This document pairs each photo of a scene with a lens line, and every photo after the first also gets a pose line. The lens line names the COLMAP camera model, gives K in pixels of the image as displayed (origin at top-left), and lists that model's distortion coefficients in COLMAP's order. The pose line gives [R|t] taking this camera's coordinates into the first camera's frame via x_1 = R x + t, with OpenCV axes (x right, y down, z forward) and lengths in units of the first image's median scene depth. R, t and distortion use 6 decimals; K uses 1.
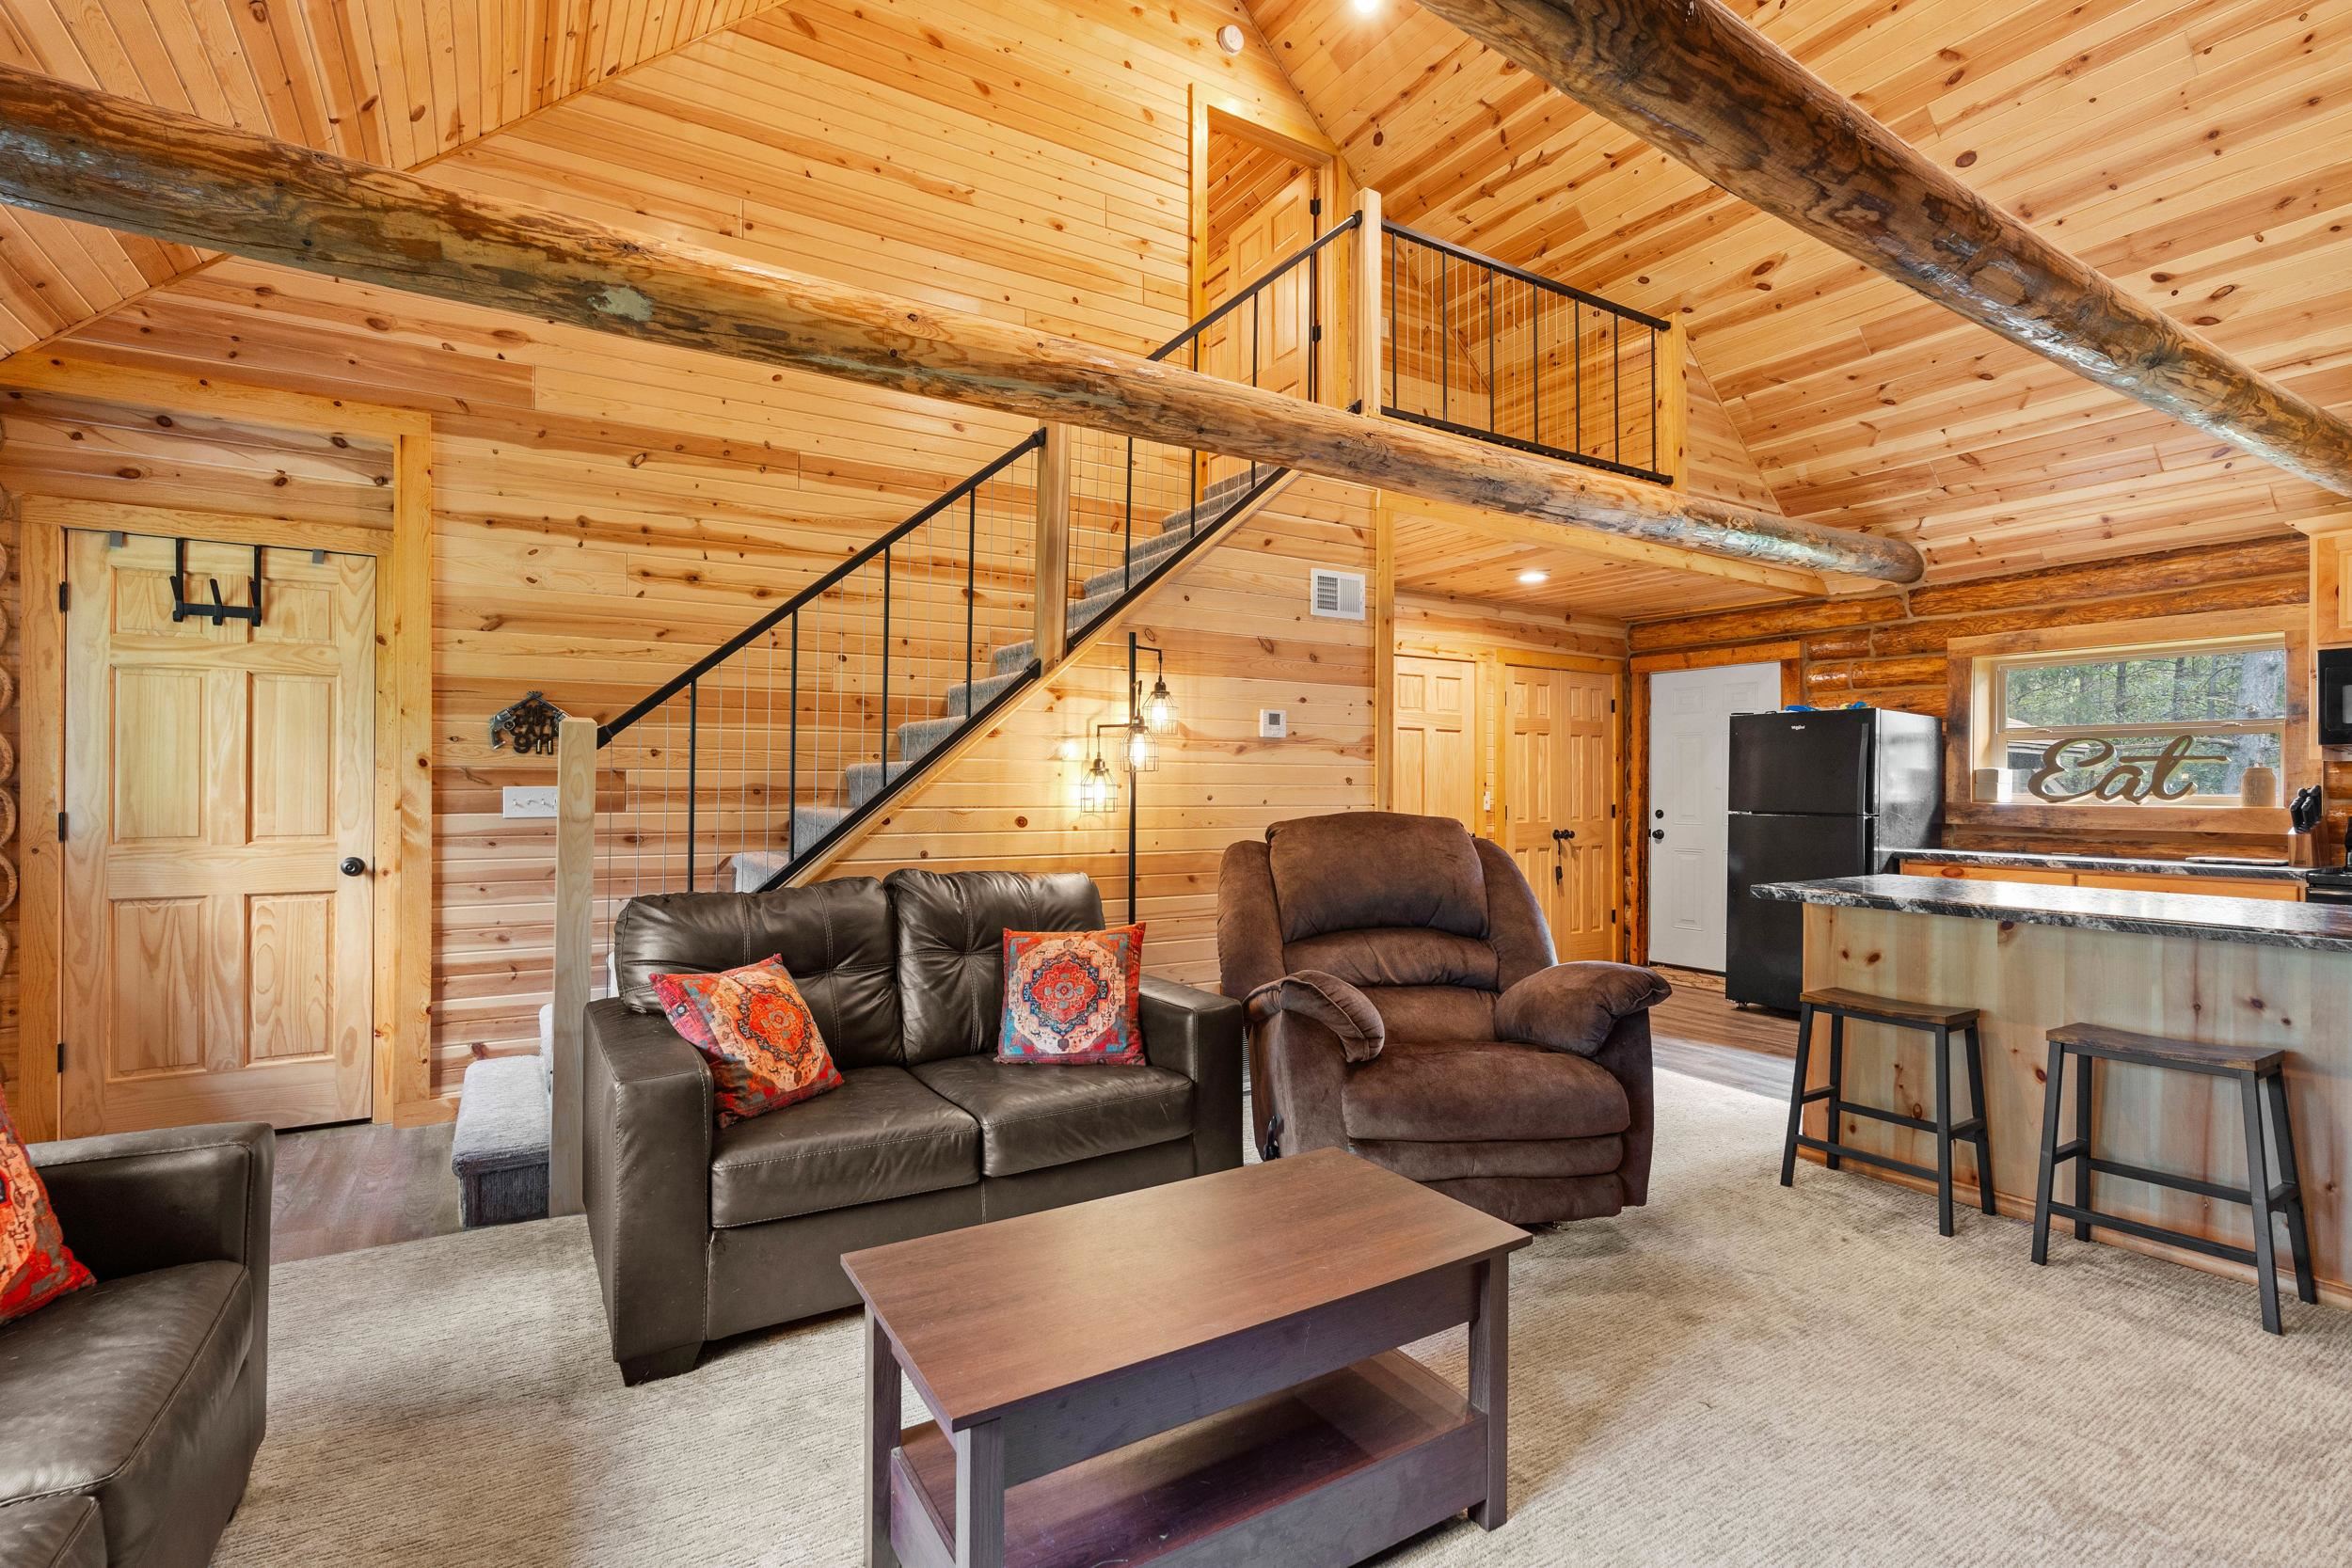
lens RADIAL K [[1058.1, 0, 1159.6], [0, 1058.1, 779.6], [0, 0, 1]] dist [-0.011554, 0.005366]
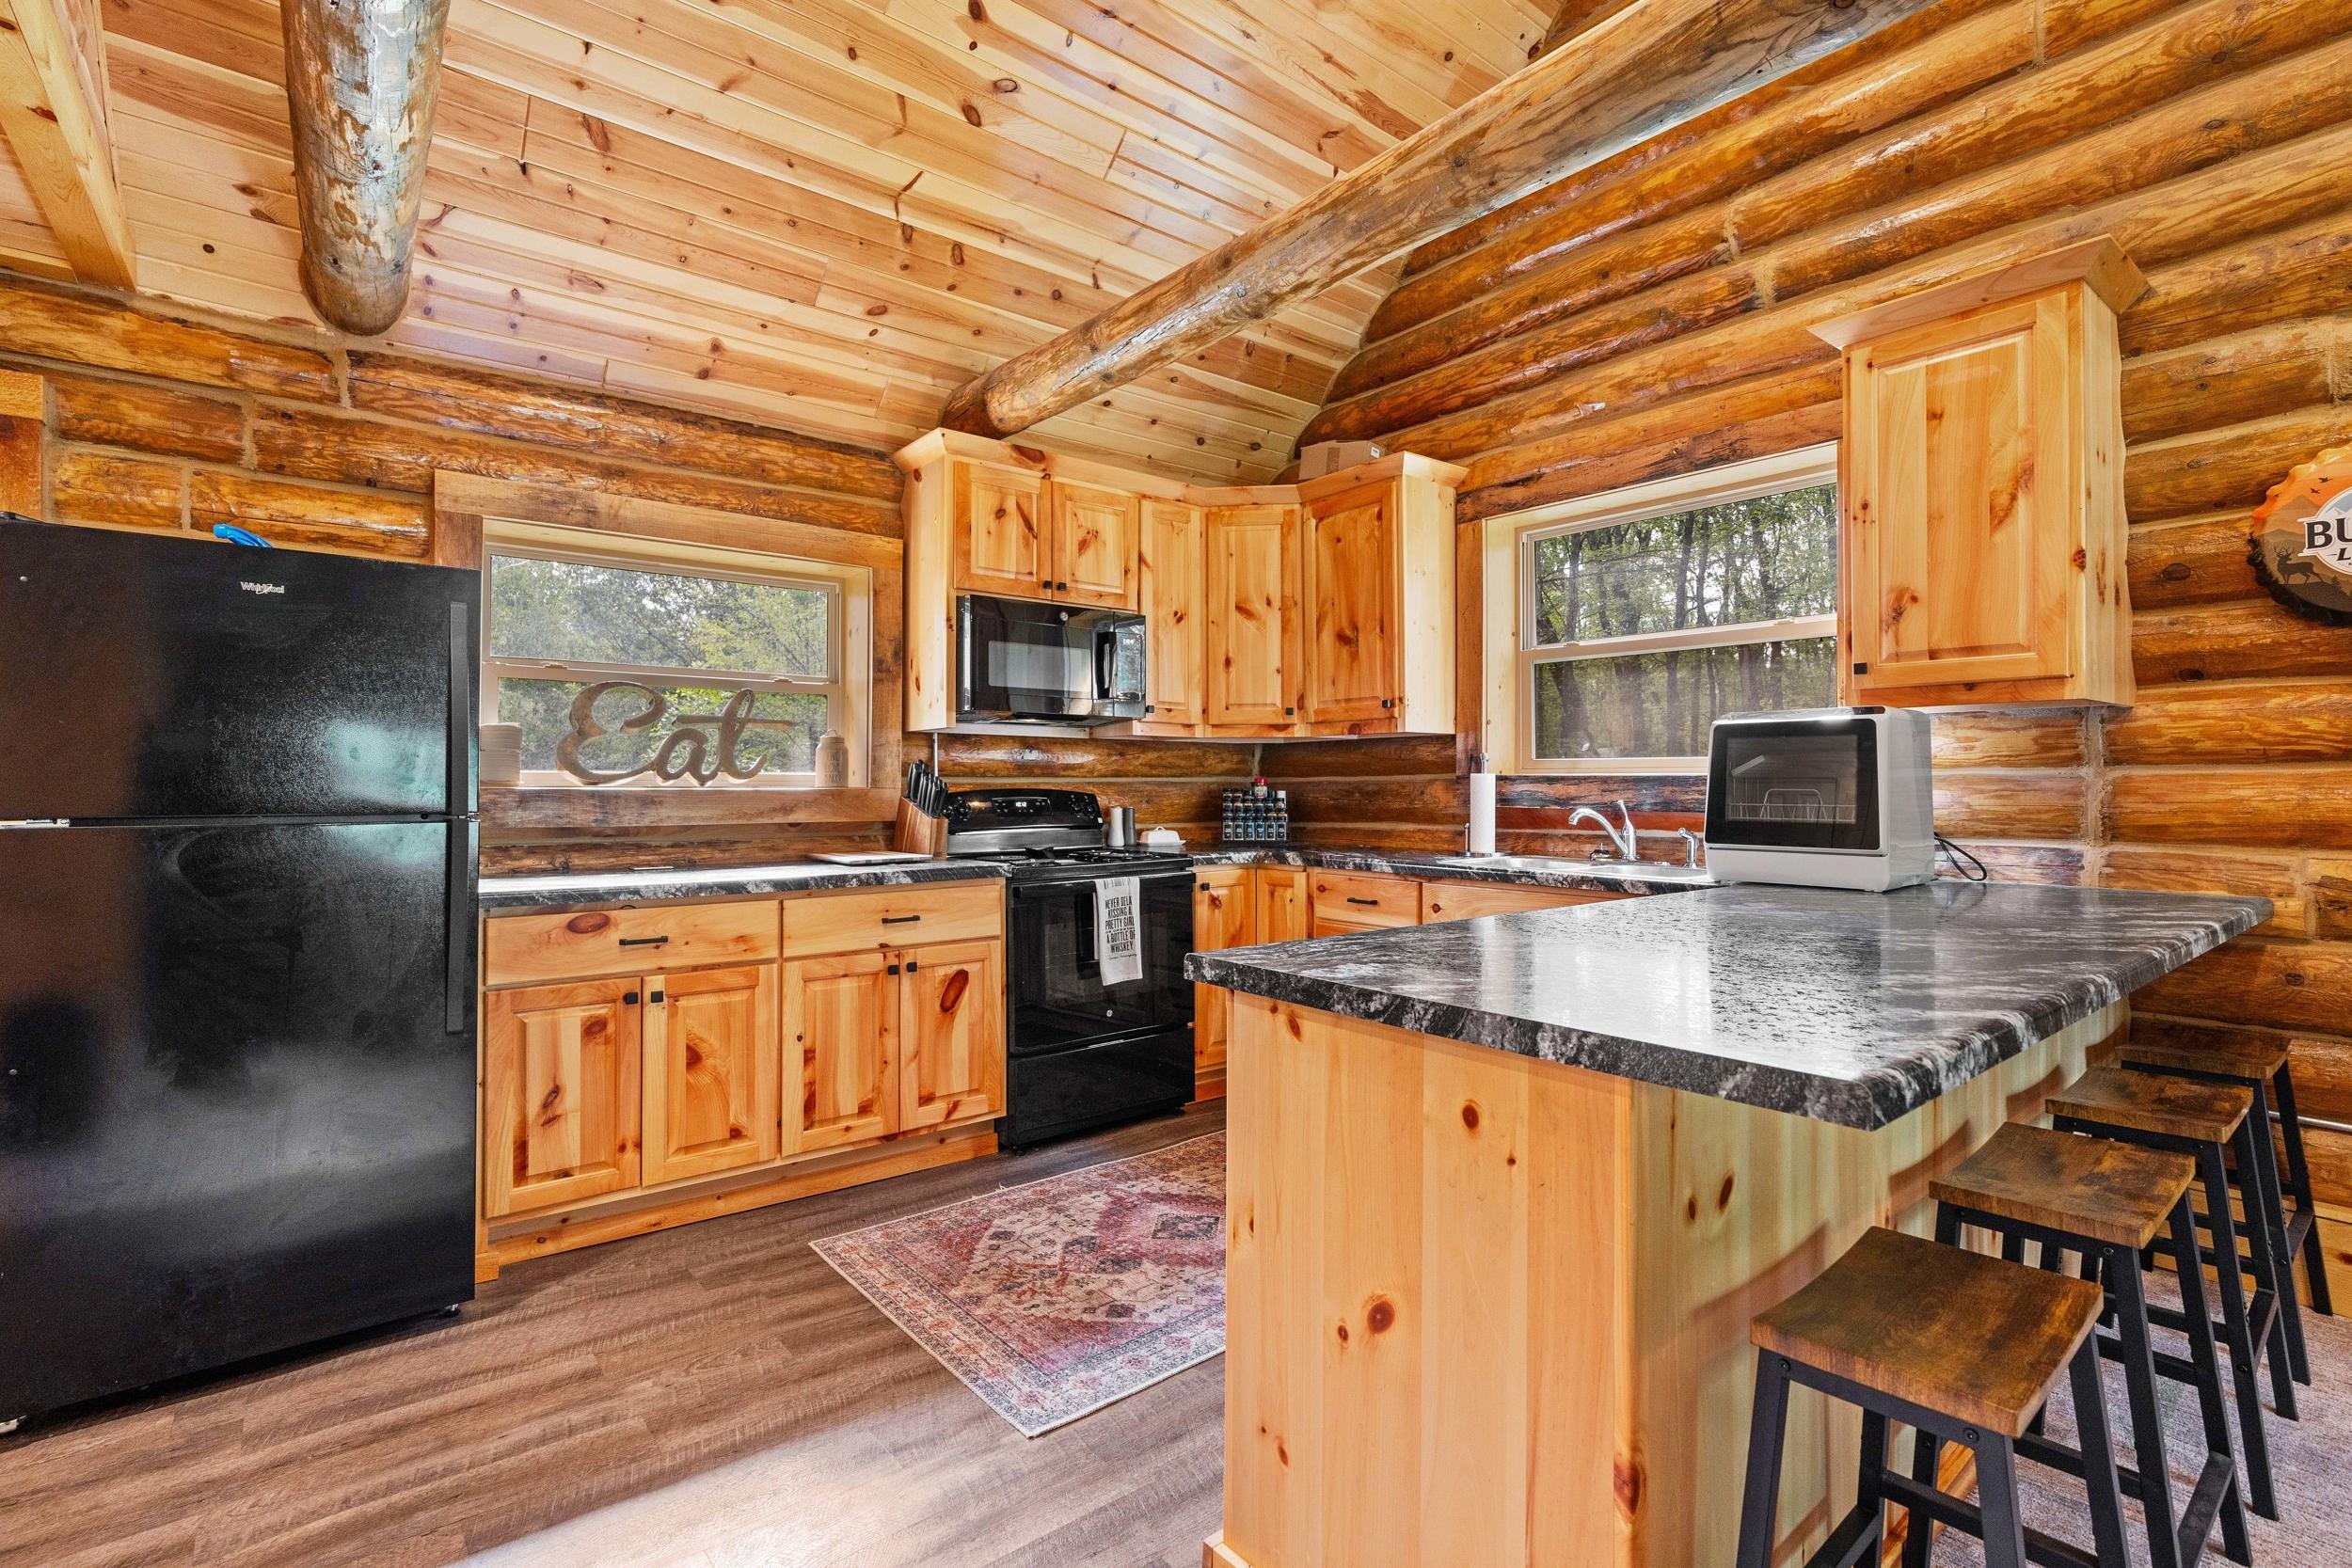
lens RADIAL K [[1072.8, 0, 1161.3], [0, 1072.8, 767.8], [0, 0, 1]] dist [-0.005145, 0.000580]
pose [[-0.119532, 0.009572, 0.992784, 0.196866], [-0.007566, 0.999916, -0.010551, 0.015807], [-0.992802, -0.008773, -0.119449, 0.744639]]
